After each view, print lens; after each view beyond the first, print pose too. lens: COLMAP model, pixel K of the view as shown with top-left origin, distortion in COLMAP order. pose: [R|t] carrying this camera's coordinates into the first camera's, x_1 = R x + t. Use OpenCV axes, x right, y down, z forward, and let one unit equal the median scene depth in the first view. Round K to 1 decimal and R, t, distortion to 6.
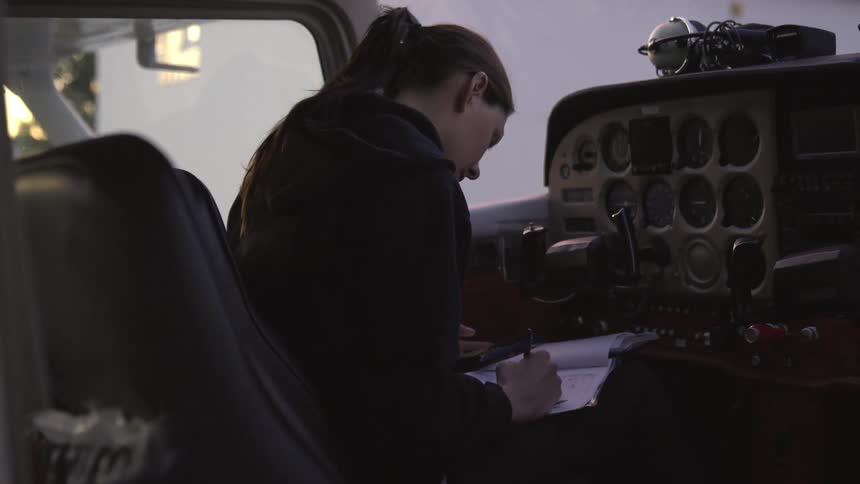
lens RADIAL K [[1297.2, 0, 430.9], [0, 1297.2, 241.8], [0, 0, 1]] dist [0.029160, 0.000000]
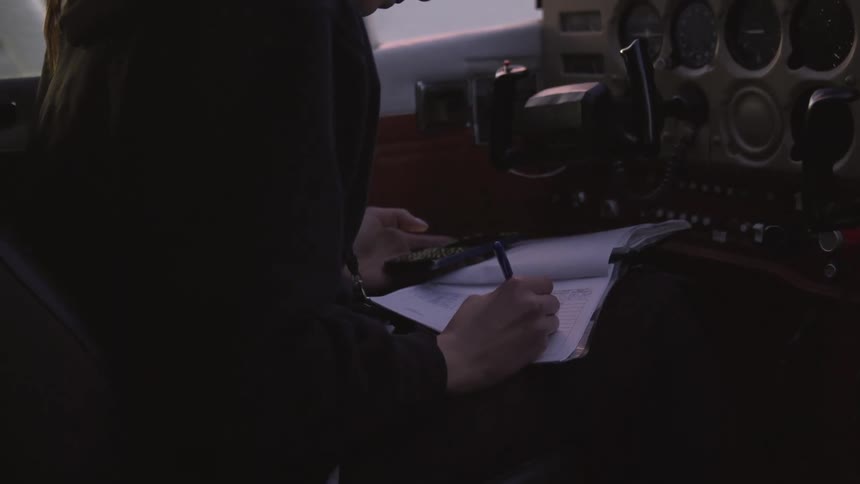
lens RADIAL K [[1297.2, 0, 429.0], [0, 1297.2, 241.2], [0, 0, 1]] dist [0.029160, 0.000000]
pose [[0.999308, 0.009450, -0.035975, 0.062874], [-0.004805, 0.991882, 0.127072, -0.007270], [0.036884, -0.126811, 0.991241, 0.309760]]
